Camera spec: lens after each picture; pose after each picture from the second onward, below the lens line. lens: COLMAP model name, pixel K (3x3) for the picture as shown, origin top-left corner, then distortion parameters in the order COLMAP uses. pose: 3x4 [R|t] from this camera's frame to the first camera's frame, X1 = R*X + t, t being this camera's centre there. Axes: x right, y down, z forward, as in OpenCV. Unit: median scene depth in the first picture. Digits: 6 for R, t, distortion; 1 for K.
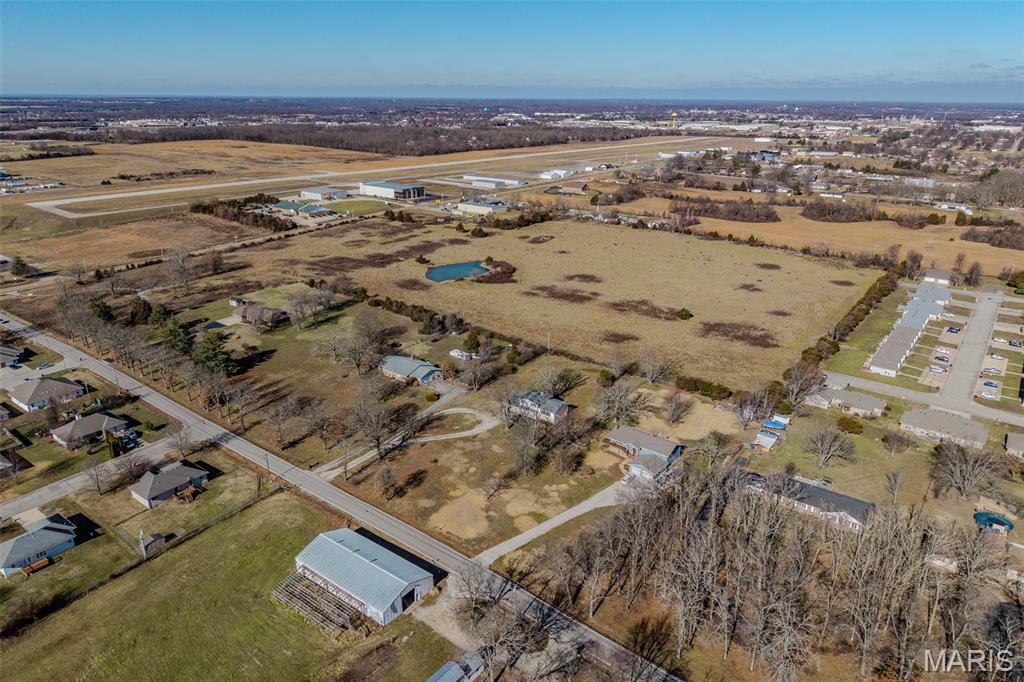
lens RADIAL K [[680.0, 0, 513.4], [0, 680.0, 343.9], [0, 0, 1]] dist [0.022502, -0.028360]
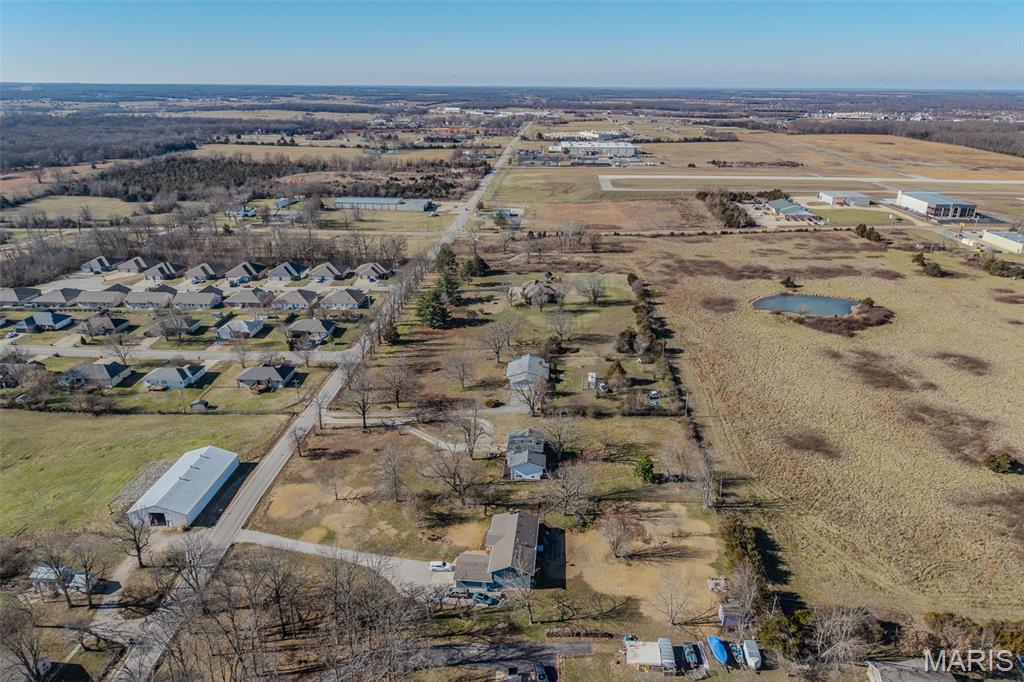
lens RADIAL K [[680.0, 0, 511.7], [0, 680.0, 339.3], [0, 0, 1]] dist [0.022502, -0.028360]
pose [[0.561312, 0.285794, -0.776692, 0.513769], [-0.283914, 0.948028, 0.143656, -0.127003], [0.777381, 0.139878, 0.613280, 0.376444]]
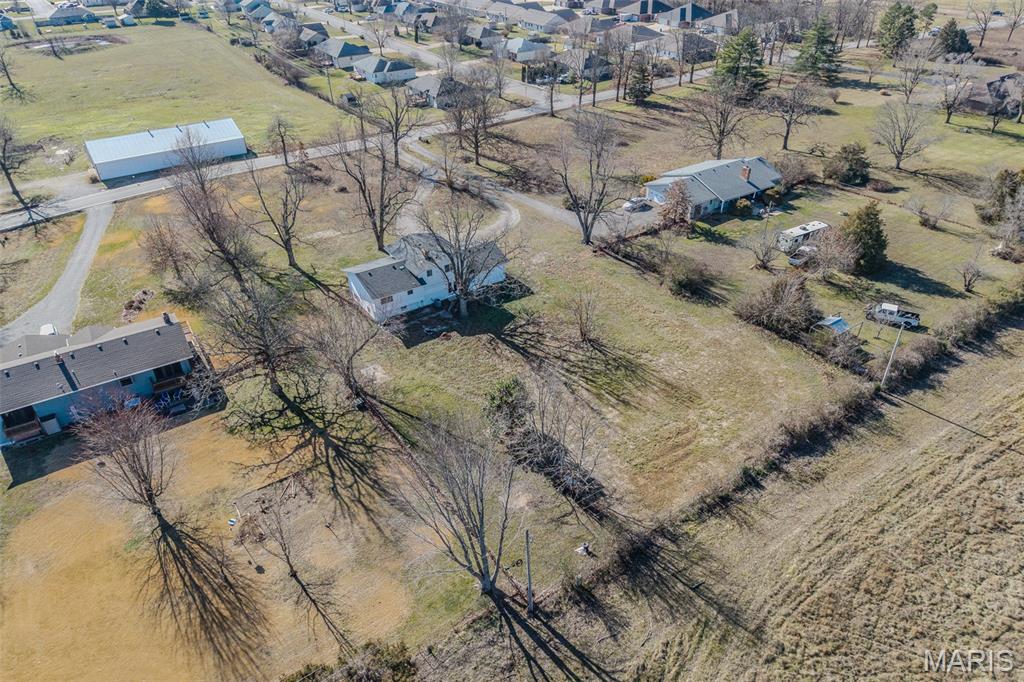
lens RADIAL K [[680.0, 0, 513.1], [0, 680.0, 341.2], [0, 0, 1]] dist [0.022502, -0.028360]
pose [[-0.308404, 0.529429, -0.790311, 0.296655], [-0.324445, 0.722449, 0.610576, -0.118943], [0.894216, 0.444717, -0.051036, 0.889480]]
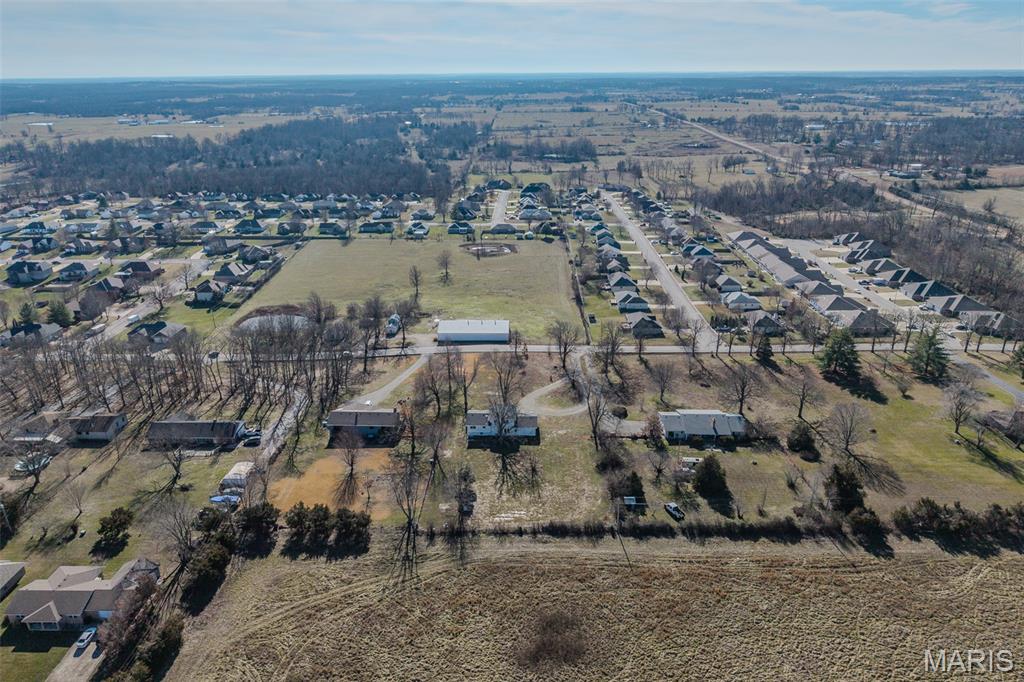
lens RADIAL K [[680.0, 0, 513.9], [0, 680.0, 340.3], [0, 0, 1]] dist [0.022502, -0.028360]
pose [[-0.811158, 0.216516, -0.543271, 0.391508], [-0.192052, 0.778807, 0.597139, -0.428296], [0.552393, 0.588710, -0.590154, 1.202703]]
